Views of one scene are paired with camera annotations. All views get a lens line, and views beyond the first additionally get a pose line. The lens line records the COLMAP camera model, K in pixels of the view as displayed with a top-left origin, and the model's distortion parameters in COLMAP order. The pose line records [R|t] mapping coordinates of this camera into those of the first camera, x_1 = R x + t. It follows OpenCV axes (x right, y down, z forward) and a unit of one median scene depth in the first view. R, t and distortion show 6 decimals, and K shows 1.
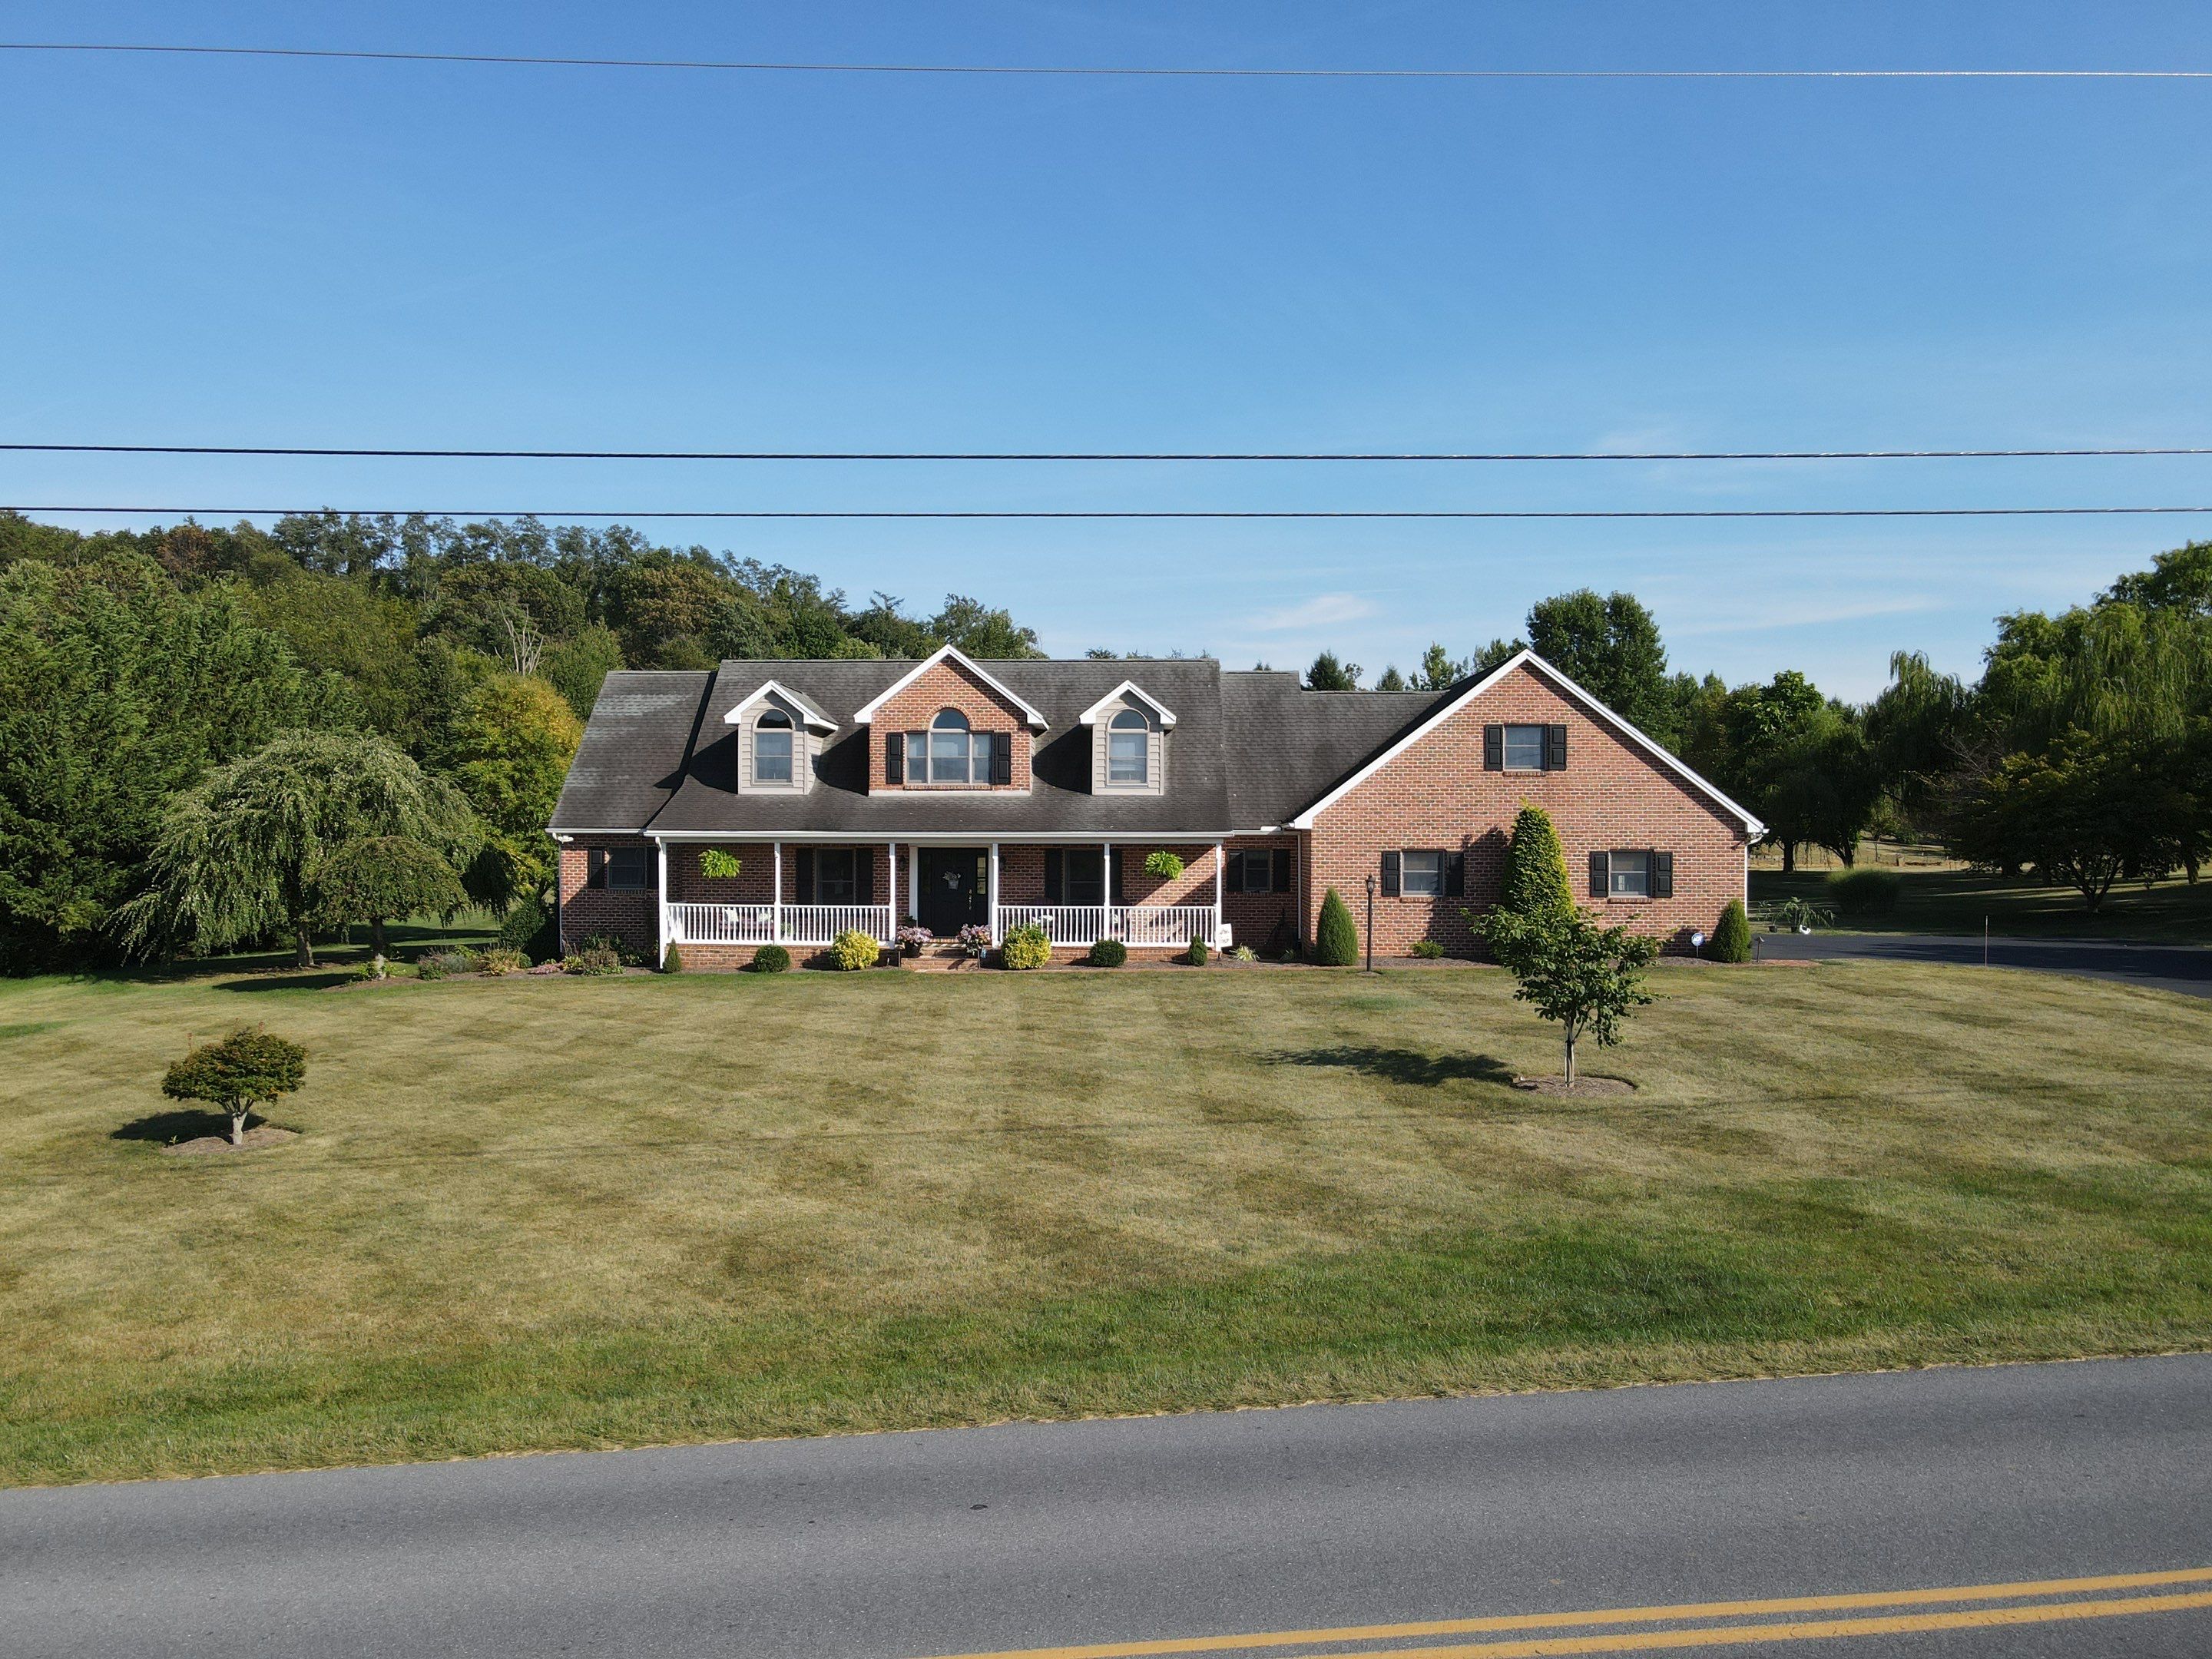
lens RADIAL K [[1622.5, 0, 1101.4], [0, 1622.5, 817.2], [0, 0, 1]] dist [0.005440, 0.020619]
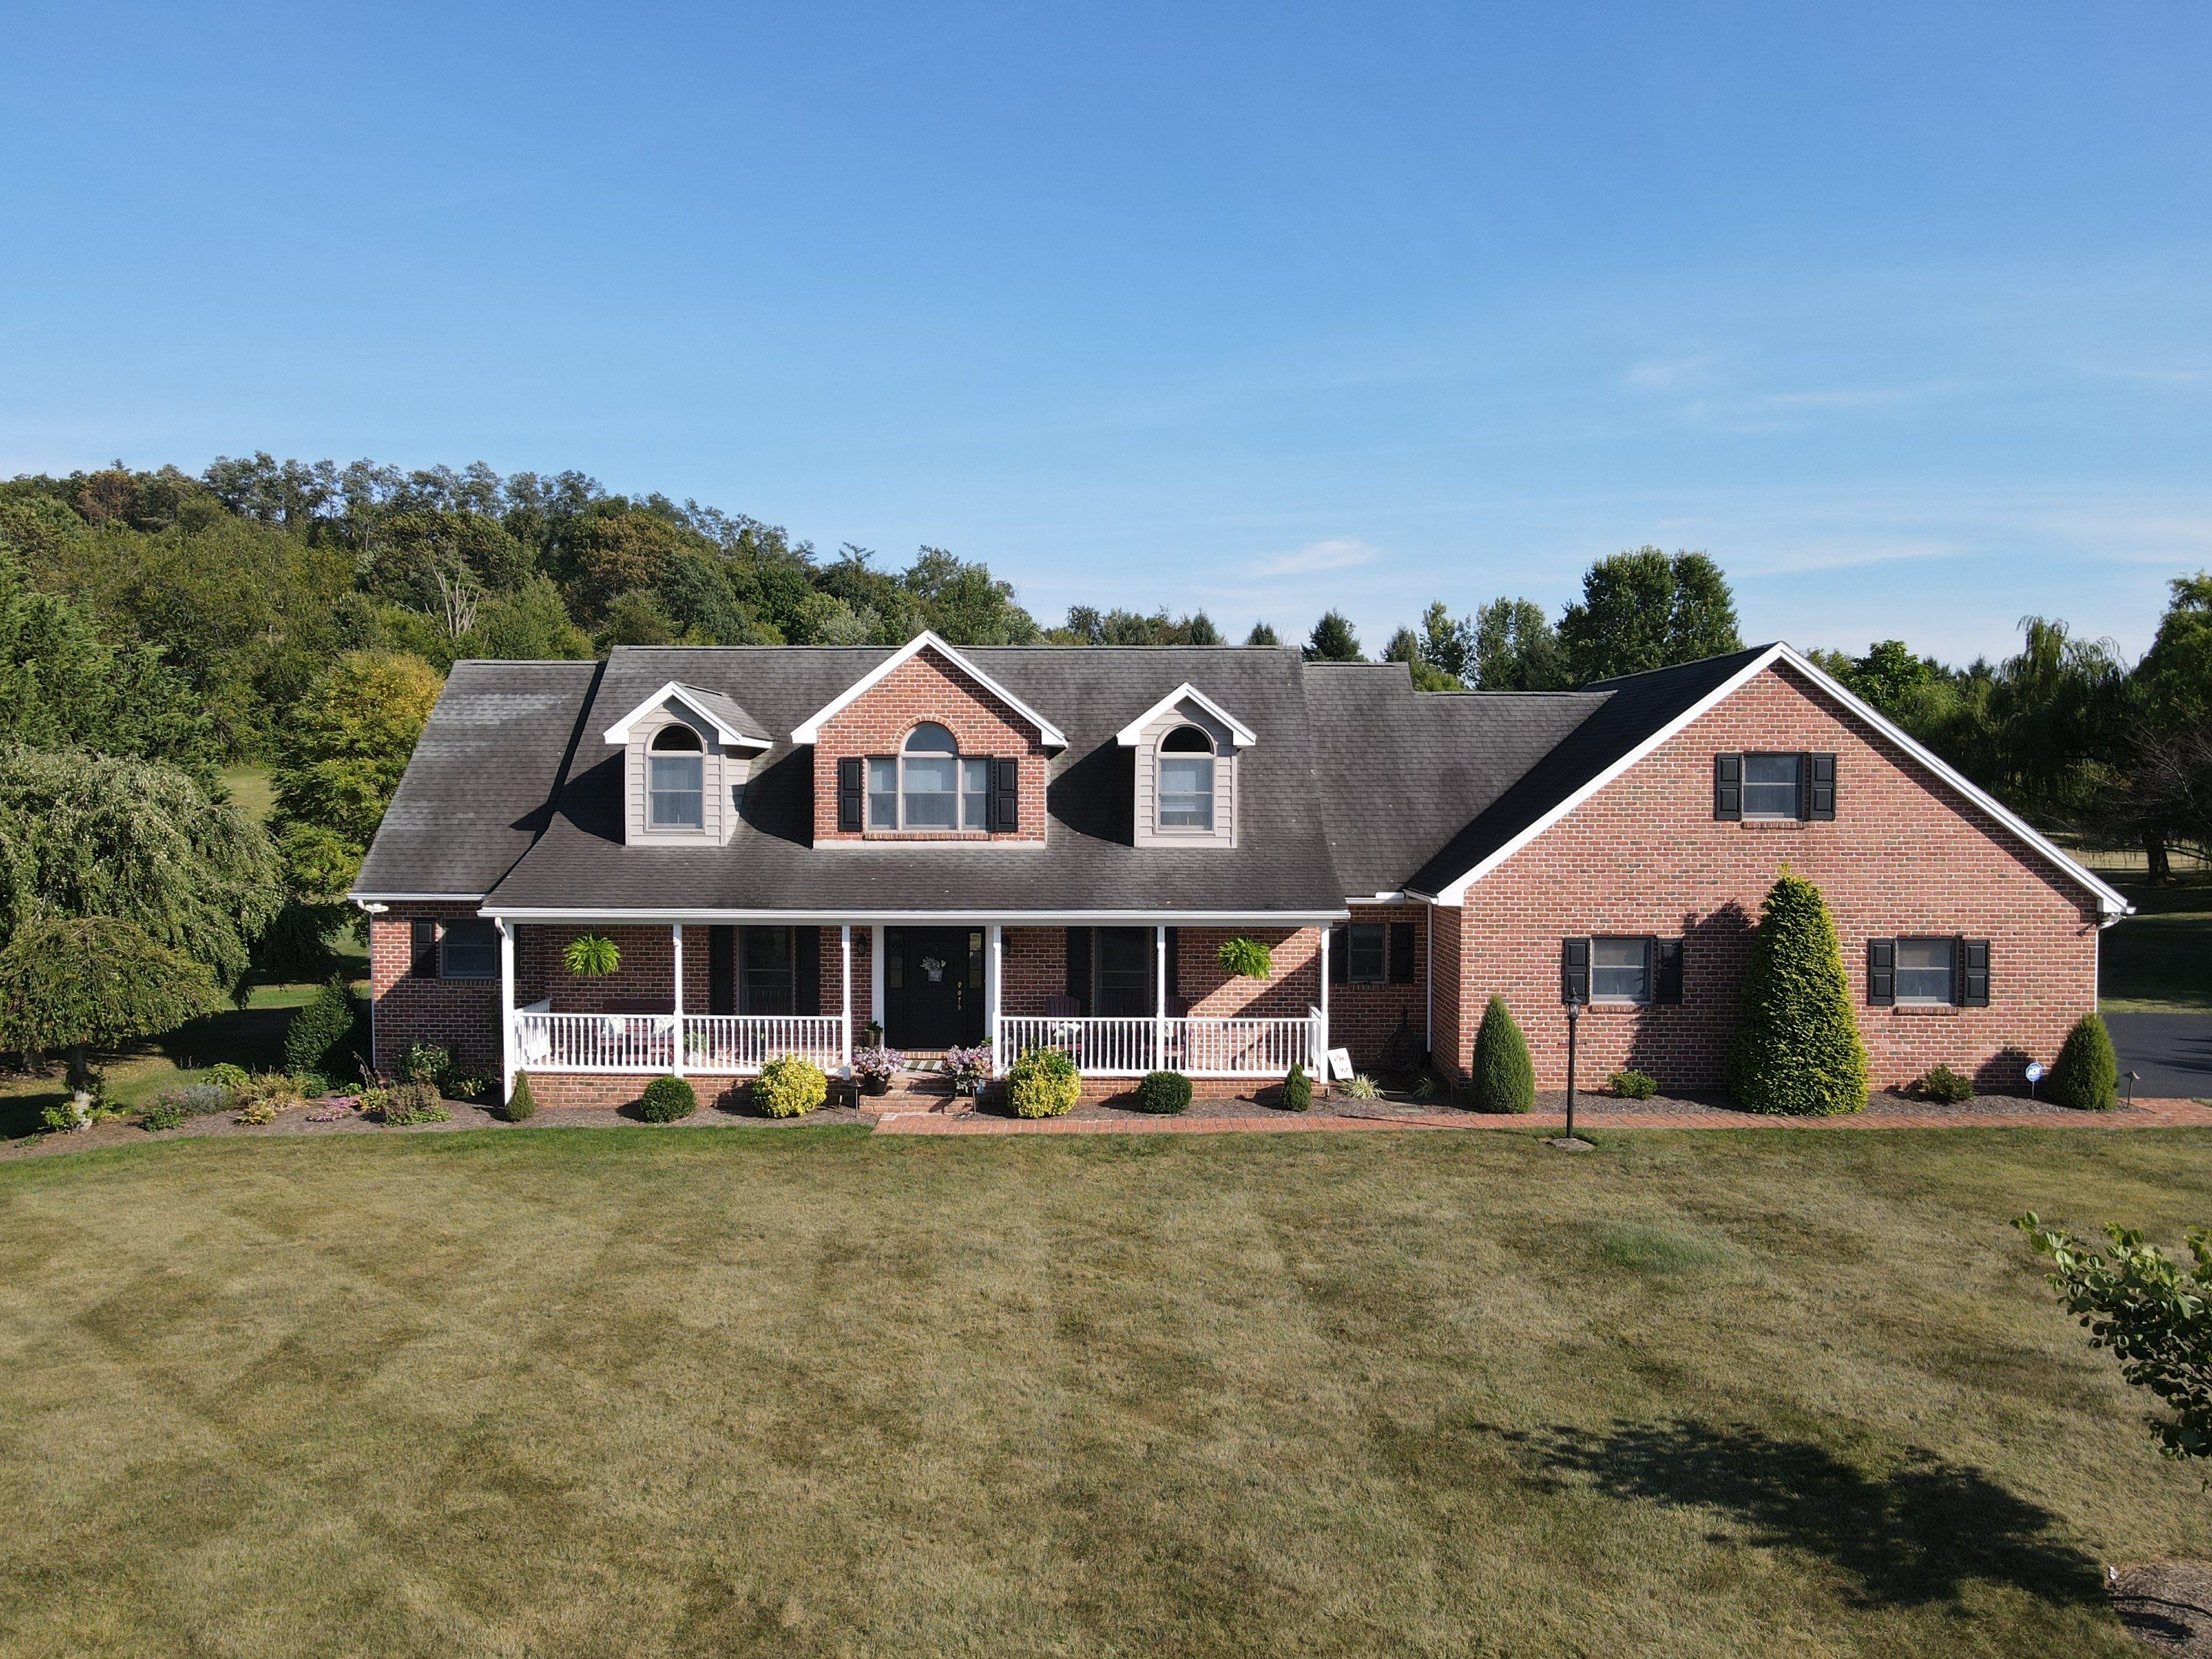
lens RADIAL K [[1622.5, 0, 1099.5], [0, 1622.5, 821.0], [0, 0, 1]] dist [0.005440, 0.020619]
pose [[0.999886, 0.000370, 0.015085, -0.032484], [-0.000848, 0.999497, 0.031707, -0.049100], [-0.015065, -0.031716, 0.999383, 0.316793]]
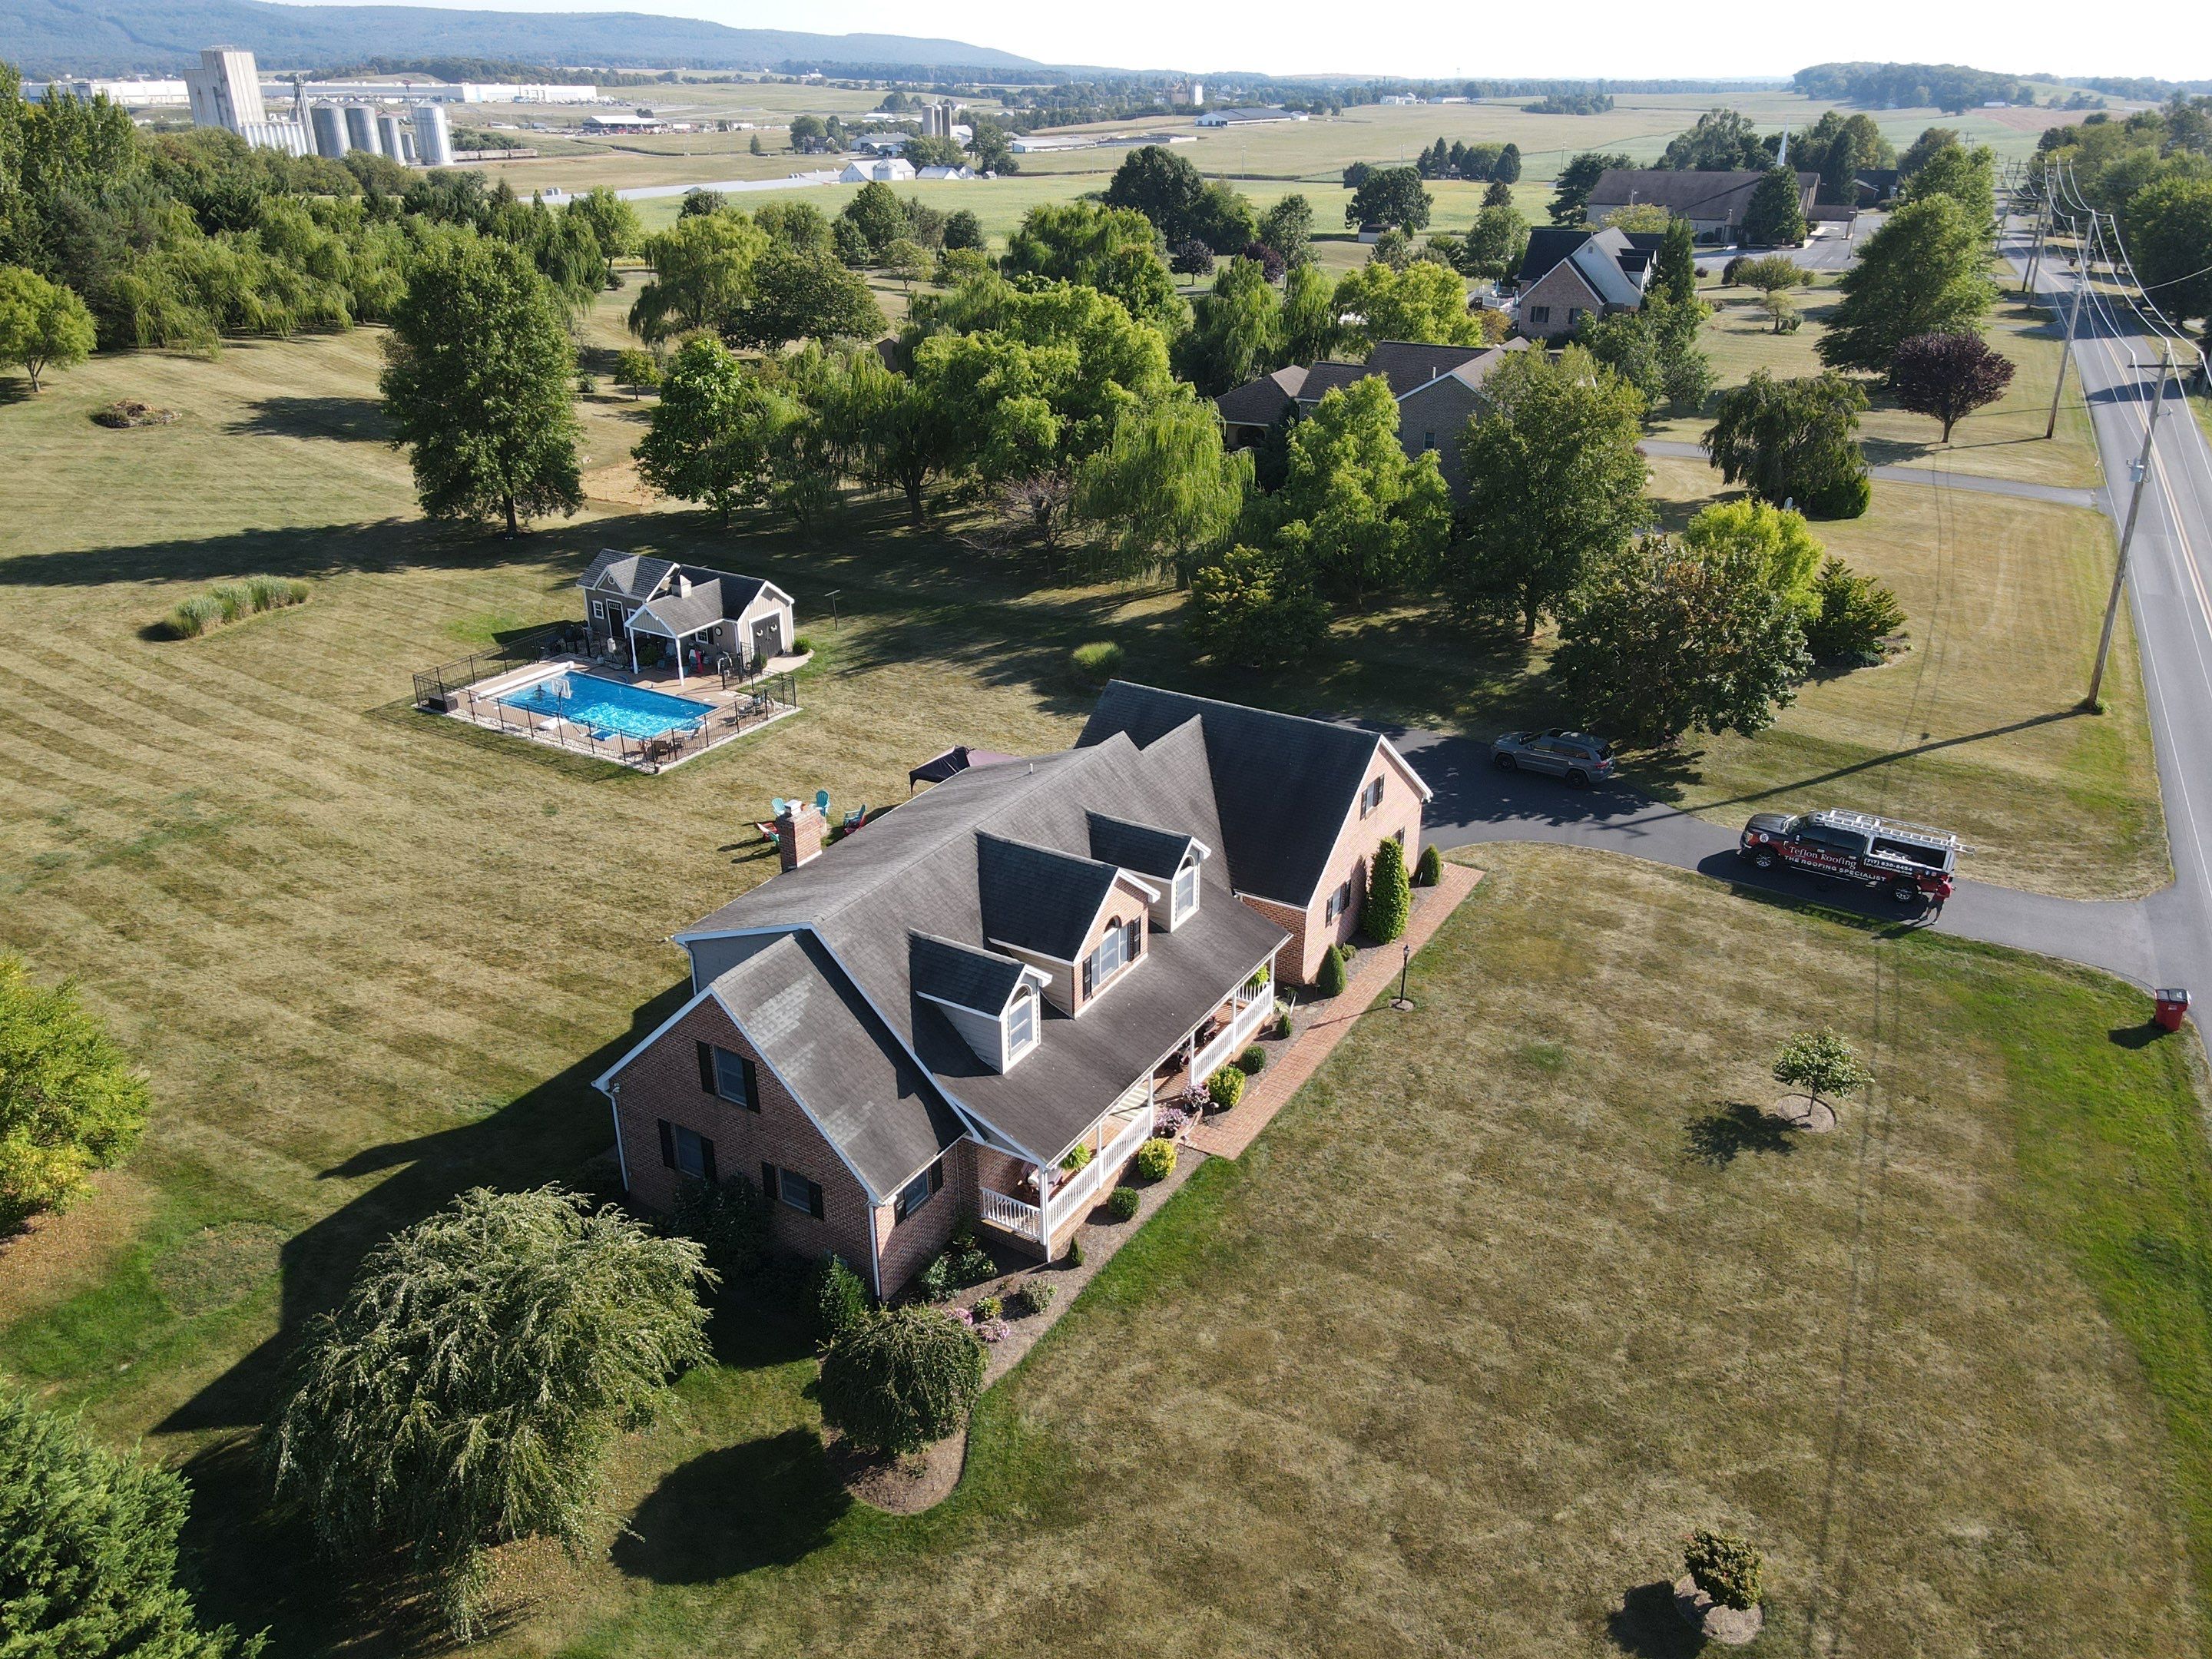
lens RADIAL K [[1622.5, 0, 1103.4], [0, 1622.5, 825.6], [0, 0, 1]] dist [0.005440, 0.020619]
pose [[0.494236, -0.363072, 0.789880, -0.991740], [-0.010311, 0.906097, 0.422943, -0.619076], [-0.869267, -0.217178, 0.444082, 0.552218]]
